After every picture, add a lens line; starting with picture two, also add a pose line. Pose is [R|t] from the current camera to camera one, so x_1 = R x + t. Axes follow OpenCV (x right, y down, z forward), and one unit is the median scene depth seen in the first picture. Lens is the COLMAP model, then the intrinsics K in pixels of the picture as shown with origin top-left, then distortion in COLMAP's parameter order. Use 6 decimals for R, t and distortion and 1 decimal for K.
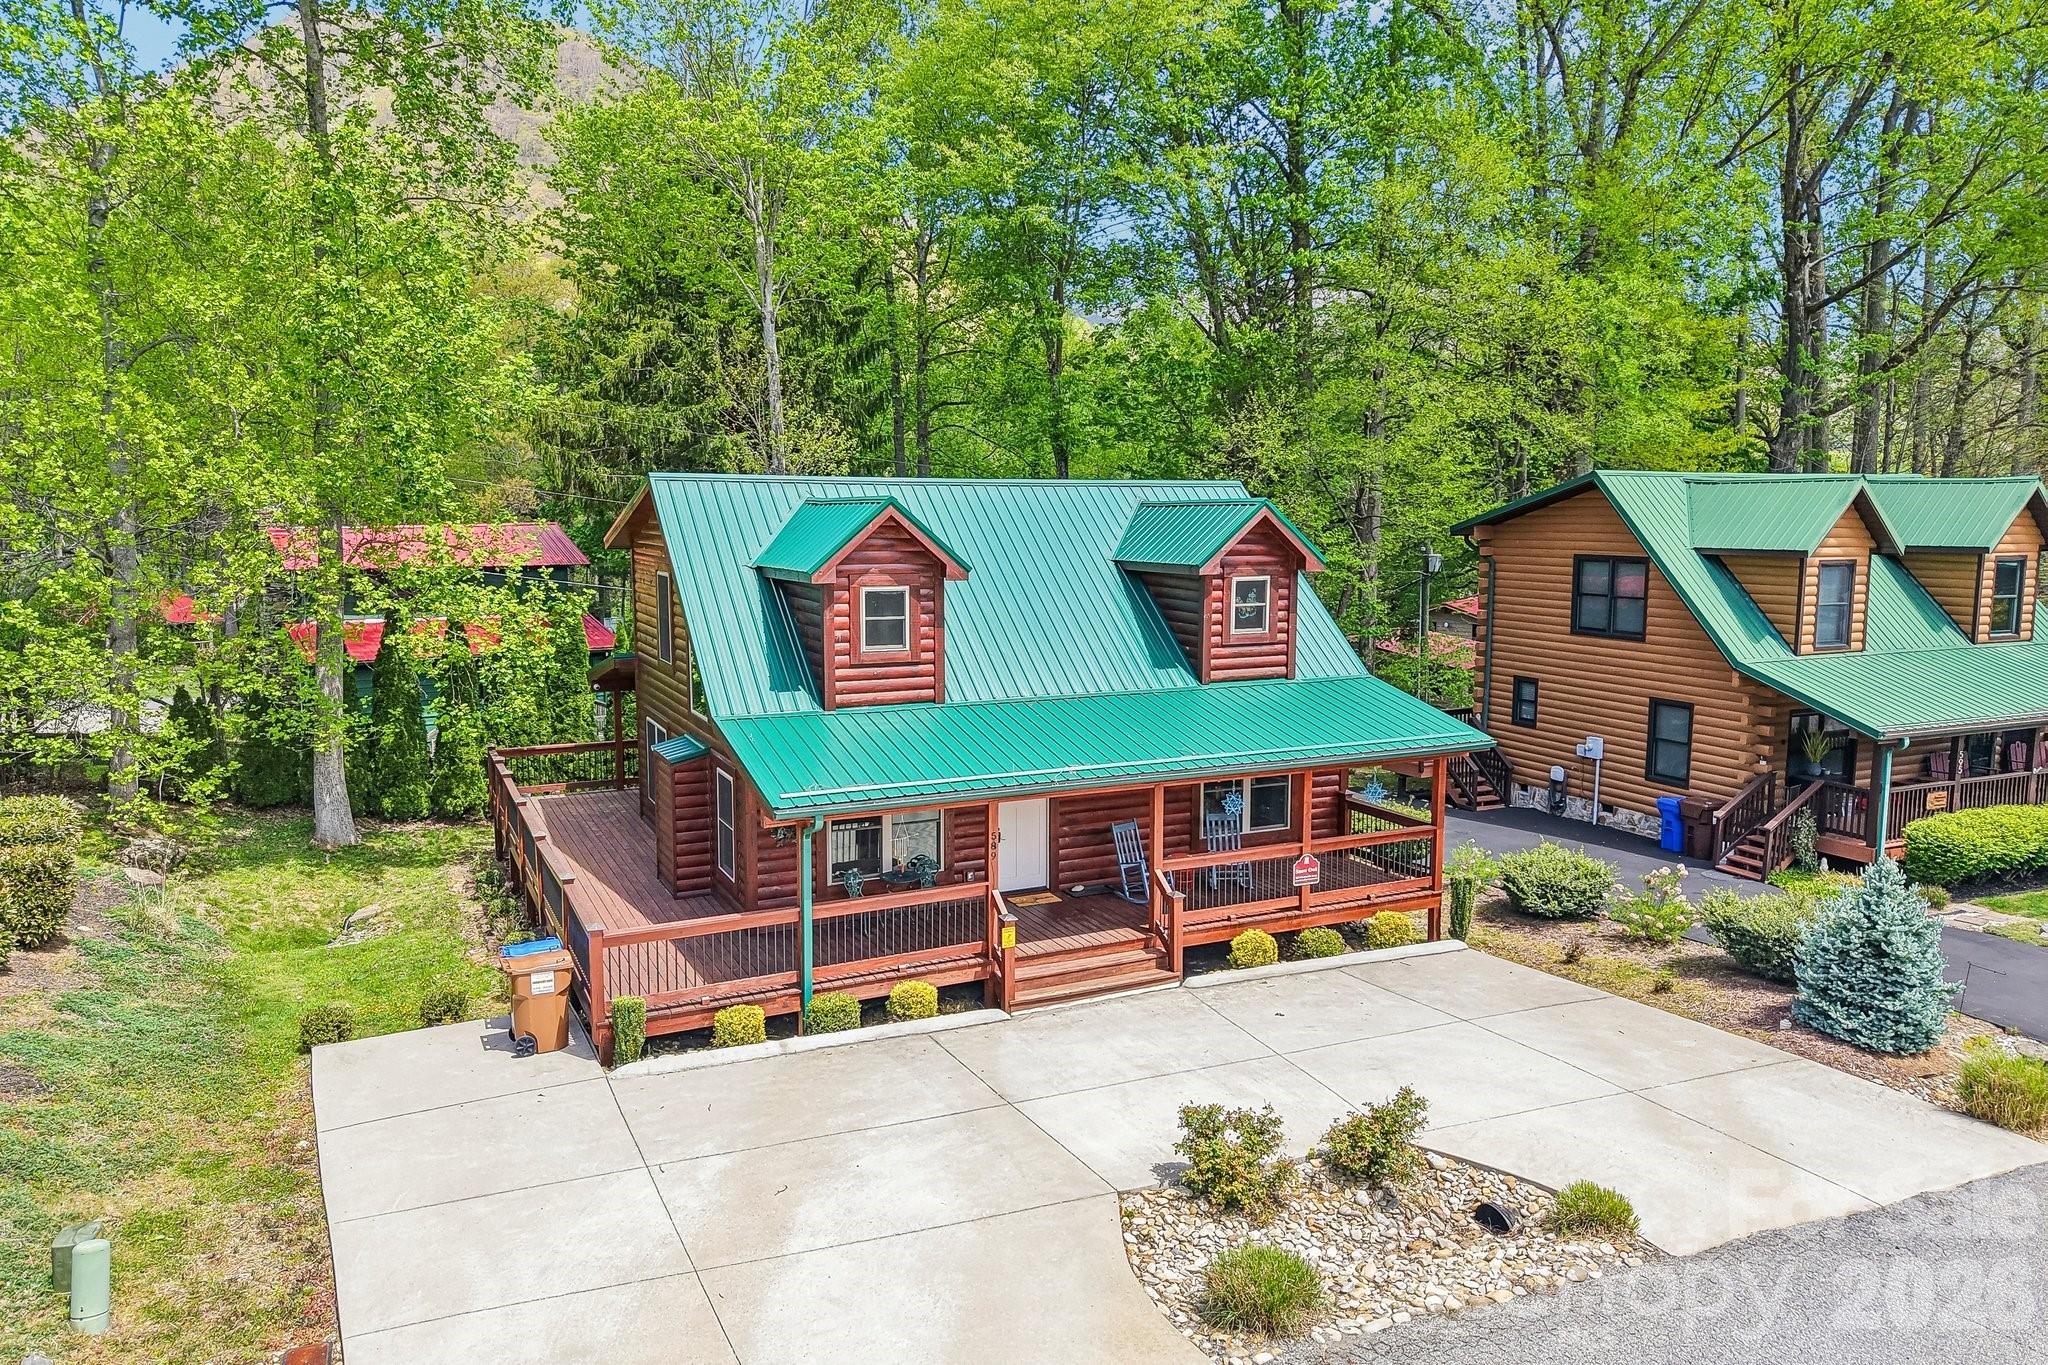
lens RADIAL K [[1385.8, 0, 1032.1], [0, 1385.8, 670.3], [0, 0, 1]] dist [0.002215, -0.004210]
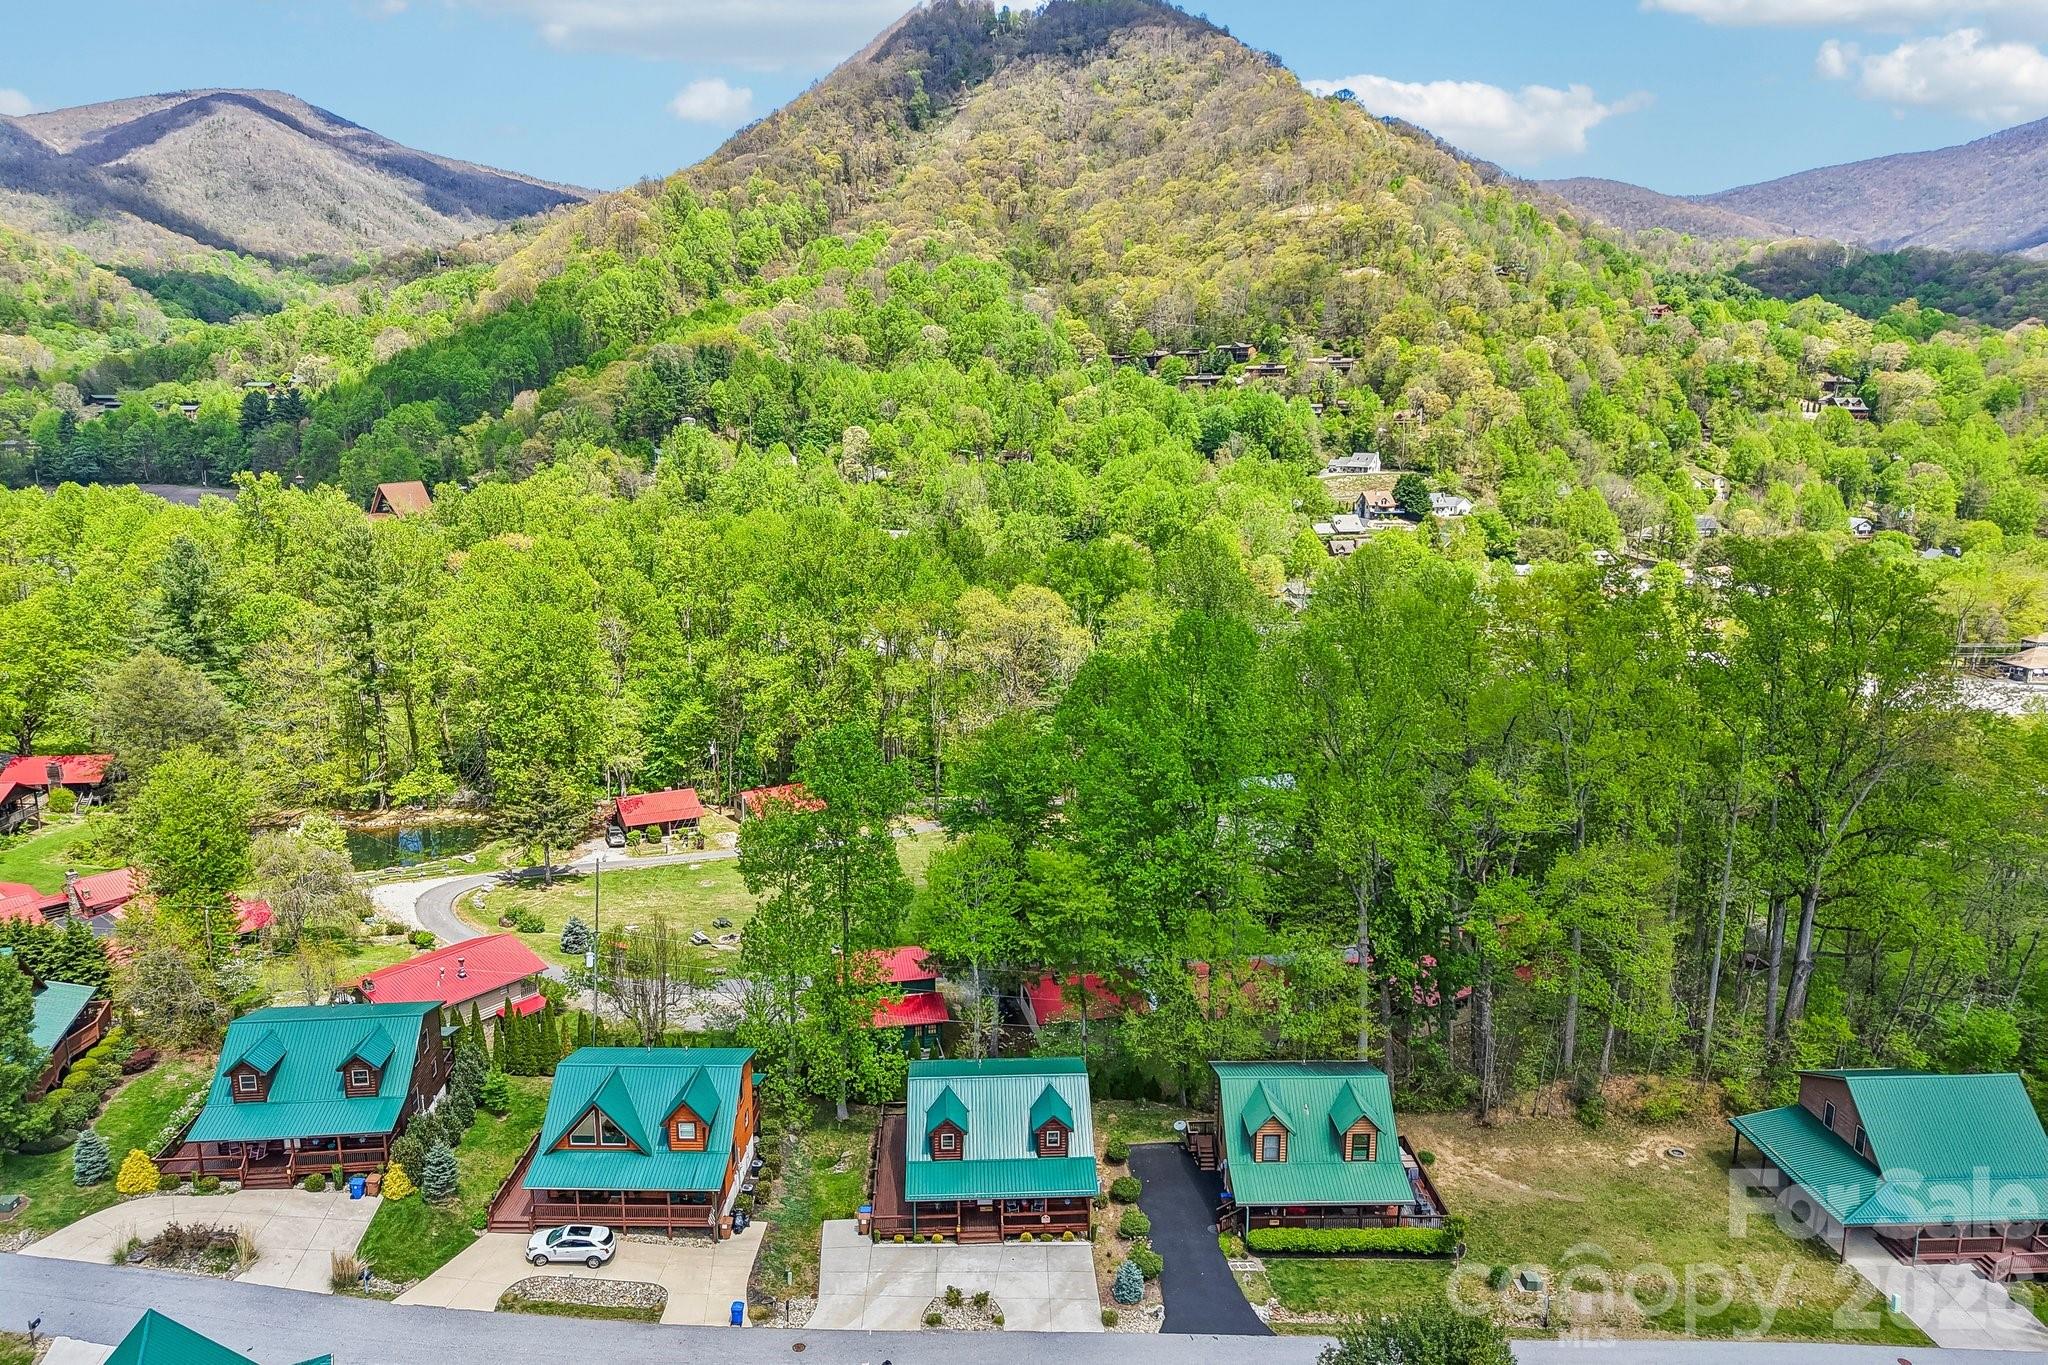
lens RADIAL K [[1385.8, 0, 1021.6], [0, 1385.8, 680.3], [0, 0, 1]] dist [0.002215, -0.004210]
pose [[0.919472, 0.077517, -0.385439, 1.554963], [-0.046586, 0.994945, 0.088965, -1.751528], [0.390387, -0.063844, 0.918435, -2.592889]]
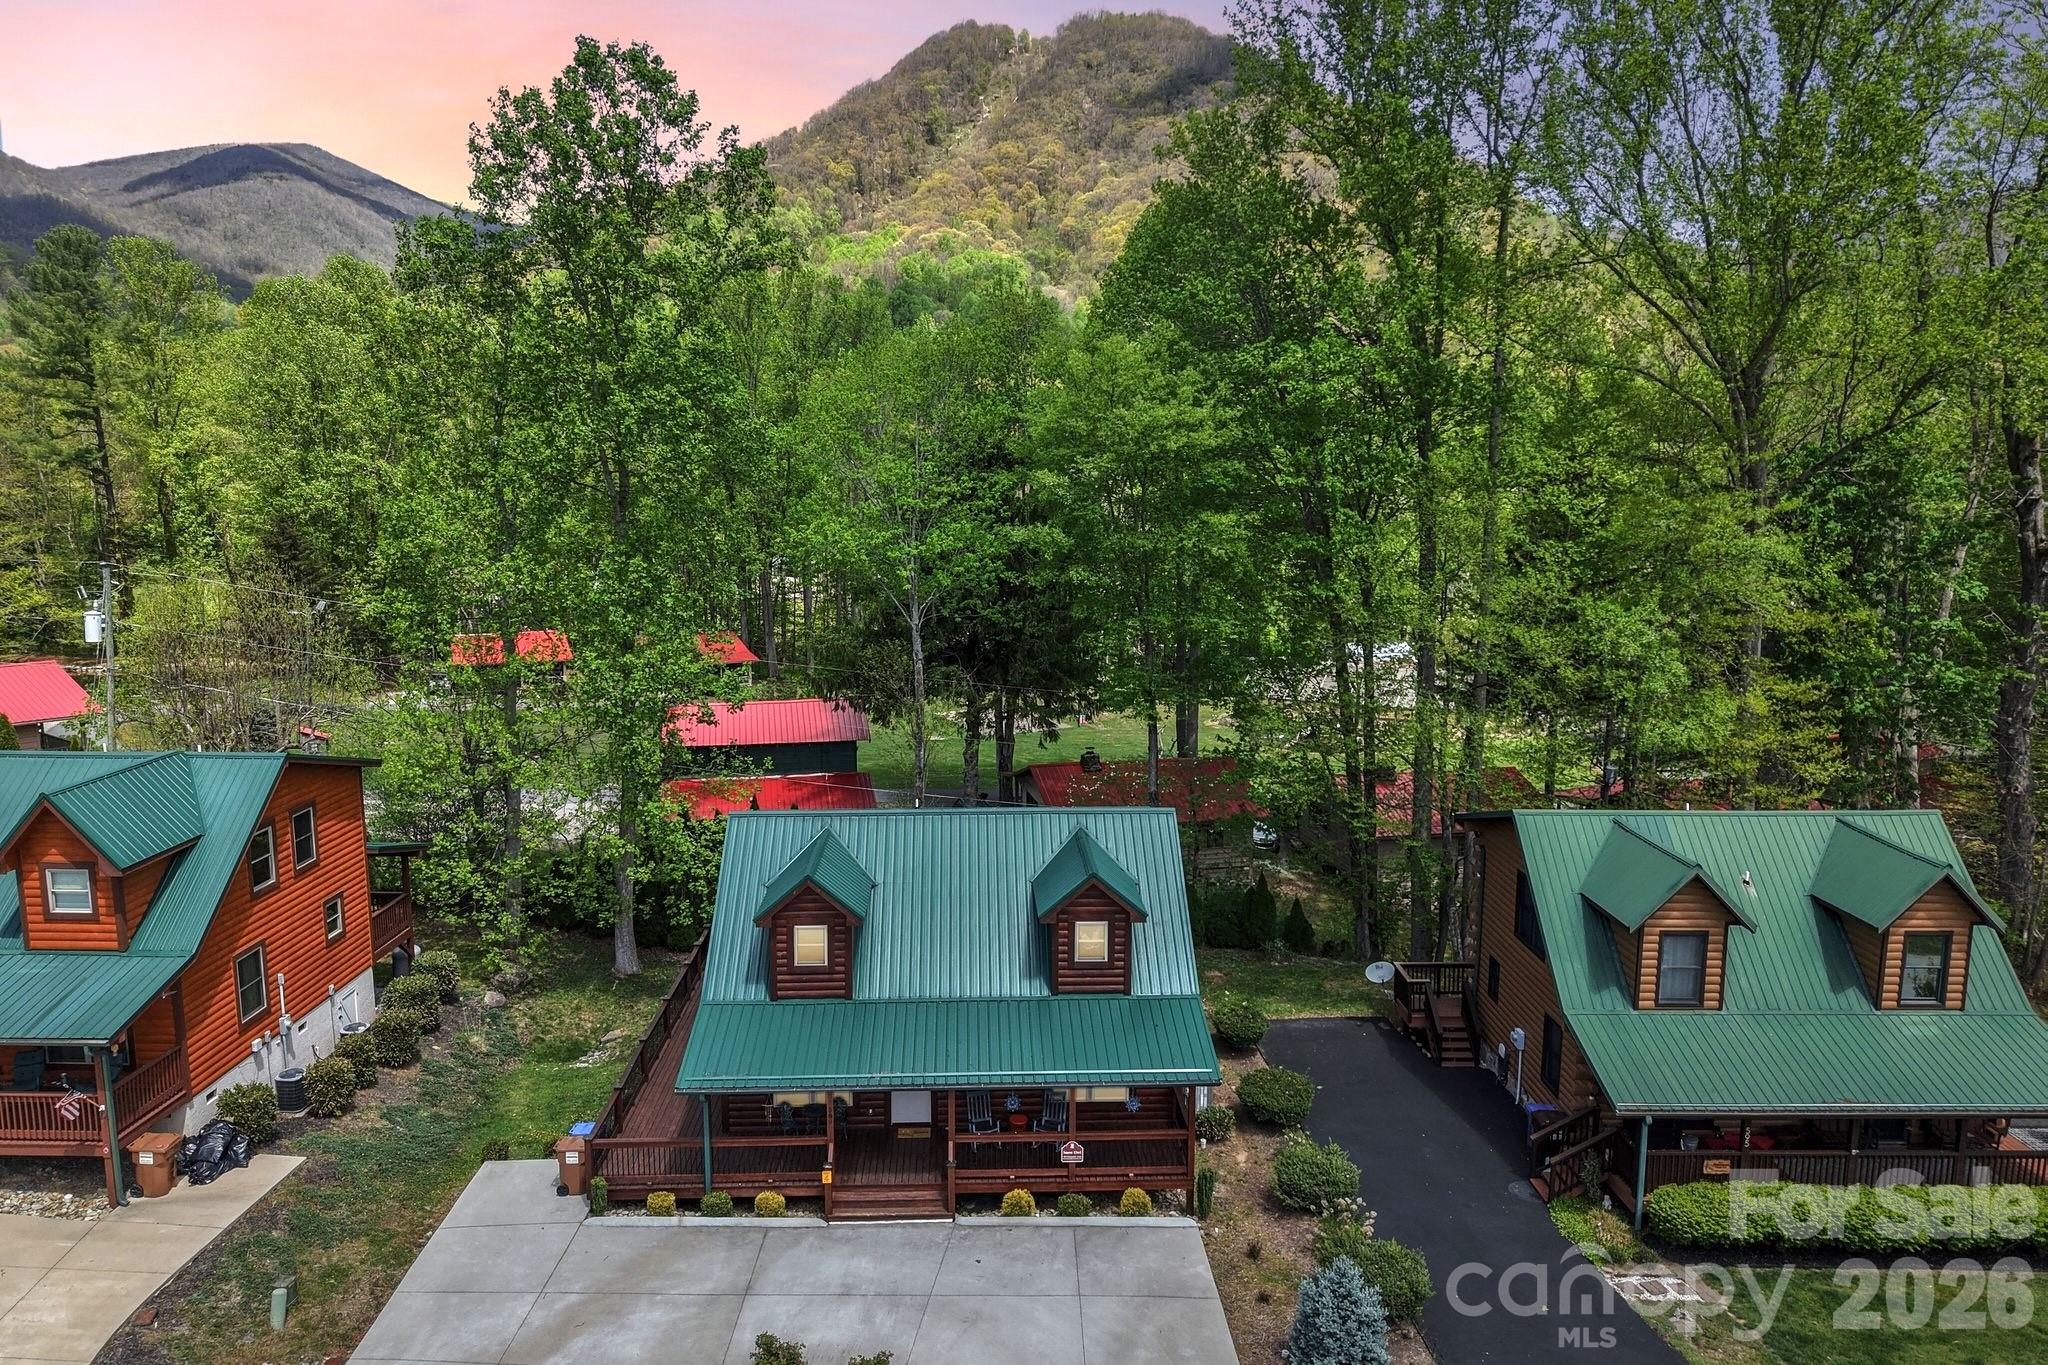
lens RADIAL K [[1385.8, 0, 1019.9], [0, 1385.8, 675.6], [0, 0, 1]] dist [0.002215, -0.004210]
pose [[0.913363, 0.060684, -0.402599, 0.697227], [-0.047768, 0.997973, 0.042055, -0.404908], [0.404335, -0.019180, 0.914410, -0.319796]]
